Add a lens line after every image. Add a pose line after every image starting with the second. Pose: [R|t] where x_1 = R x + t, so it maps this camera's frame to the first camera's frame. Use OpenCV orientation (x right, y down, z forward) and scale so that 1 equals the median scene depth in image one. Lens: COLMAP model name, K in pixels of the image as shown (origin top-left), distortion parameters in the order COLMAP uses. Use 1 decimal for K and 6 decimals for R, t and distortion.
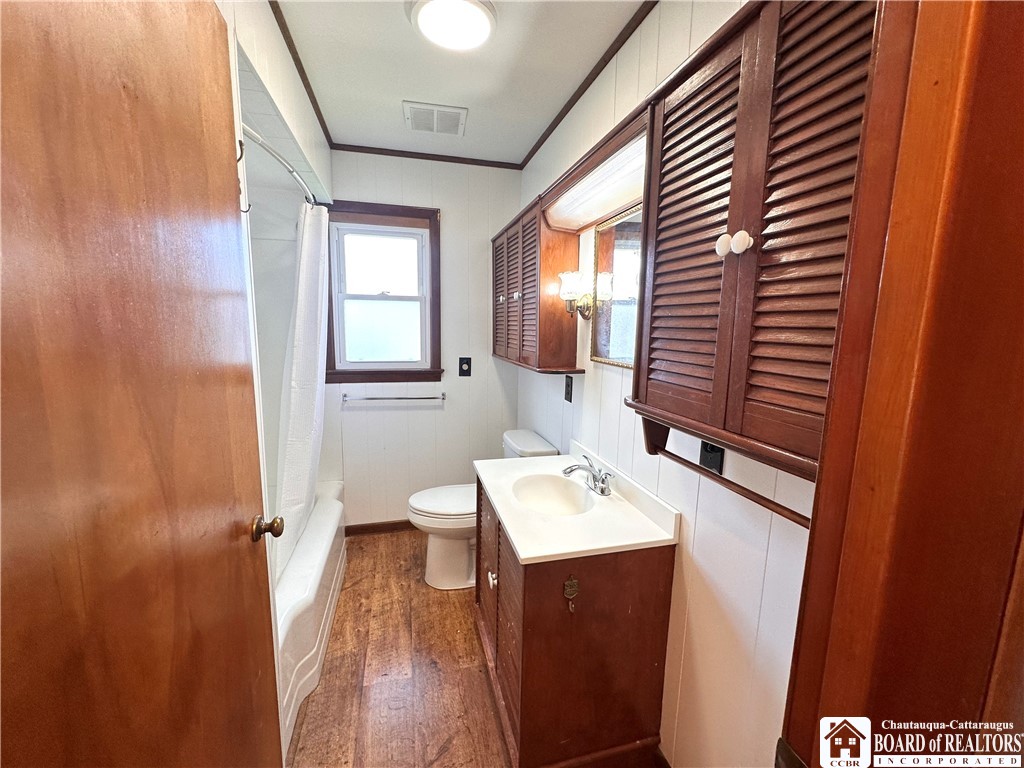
lens RADIAL K [[415.0, 0, 512.5], [0, 415.0, 383.7], [0, 0, 1]] dist [-0.004531, -0.000536]
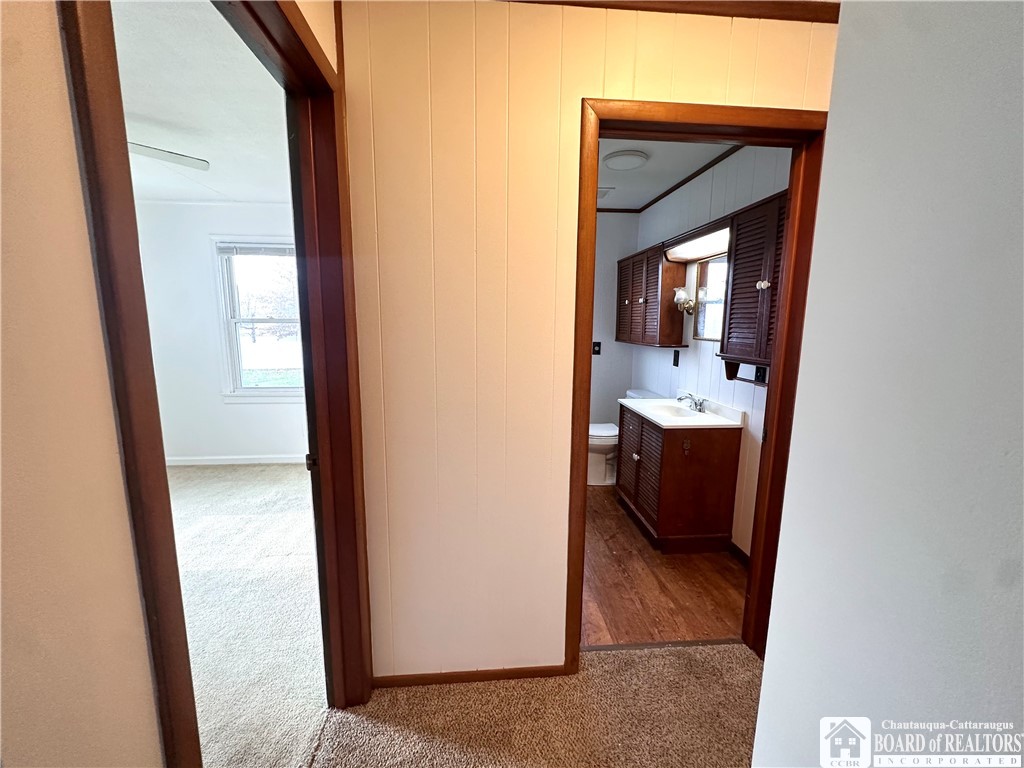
lens RADIAL K [[415.0, 0, 509.1], [0, 415.0, 383.6], [0, 0, 1]] dist [-0.004531, -0.000536]
pose [[0.983377, 0.016414, -0.180833, -0.313437], [-0.015528, 0.999860, 0.006311, 0.165064], [0.180911, -0.003398, 0.983494, -1.041888]]
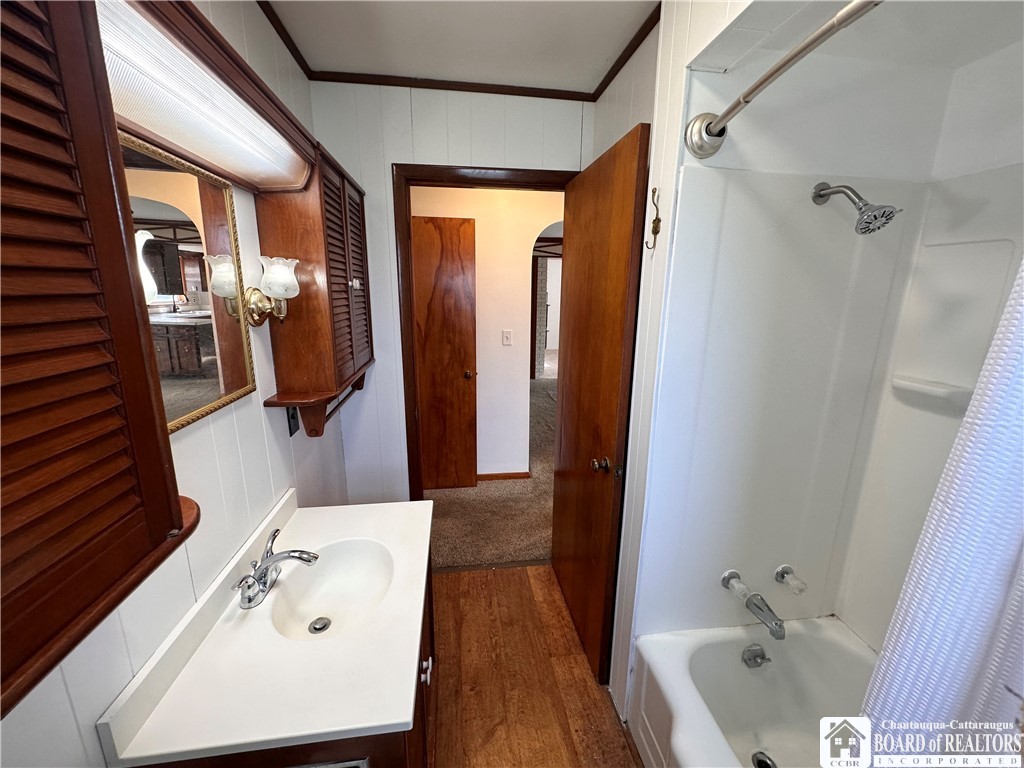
lens RADIAL K [[415.0, 0, 510.8], [0, 415.0, 383.5], [0, 0, 1]] dist [-0.004531, -0.000536]
pose [[-0.992378, -0.053767, 0.110885, -0.297266], [-0.009790, 0.931354, 0.363984, -0.371473], [-0.122844, 0.360124, -0.924781, 1.782992]]
